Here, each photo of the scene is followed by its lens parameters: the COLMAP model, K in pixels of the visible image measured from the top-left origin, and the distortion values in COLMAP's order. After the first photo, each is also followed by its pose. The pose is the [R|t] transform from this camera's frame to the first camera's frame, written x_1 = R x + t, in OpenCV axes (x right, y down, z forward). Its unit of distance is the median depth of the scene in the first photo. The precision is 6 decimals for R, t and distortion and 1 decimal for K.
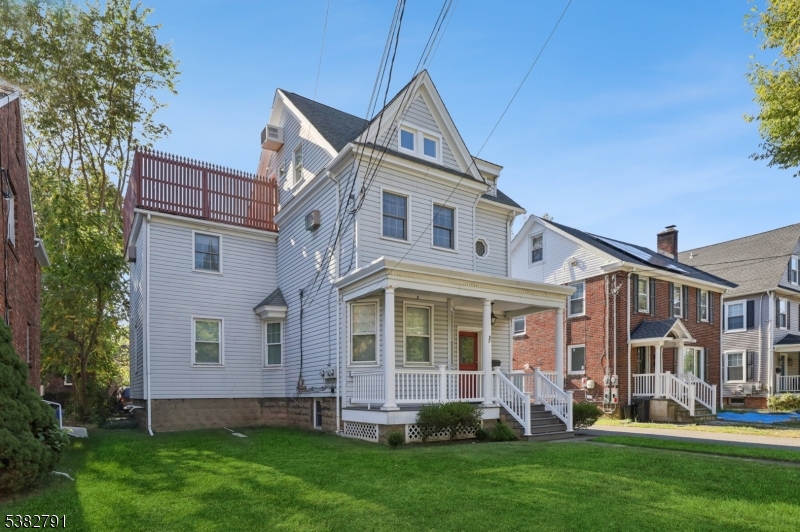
lens RADIAL K [[329.7, 0, 400.0], [0, 329.7, 266.0], [0, 0, 1]] dist [-0.002990, -0.000190]
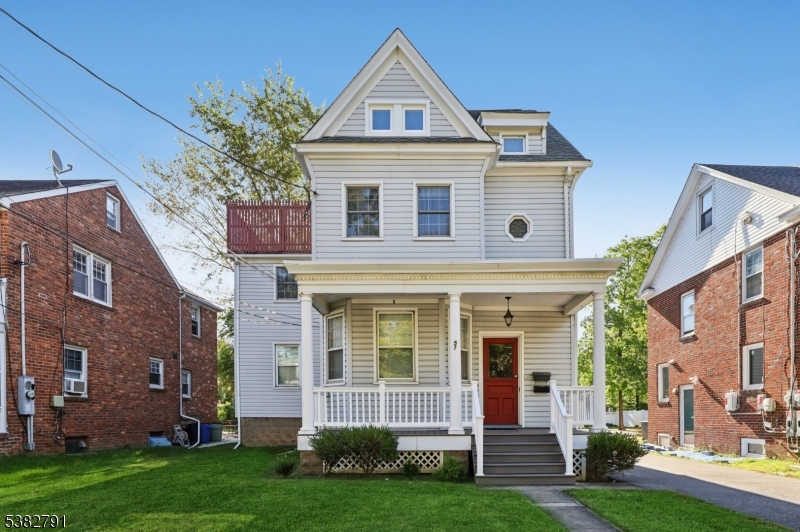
lens RADIAL K [[354.1, 0, 400.0], [0, 354.1, 290.0], [0, 0, 1]] dist [0.000003, 0.000017]
pose [[0.900807, -0.133270, -0.413263, 0.311434], [0.146239, 0.989249, -0.000252, 0.047631], [0.408854, -0.060209, 0.910612, 0.132159]]
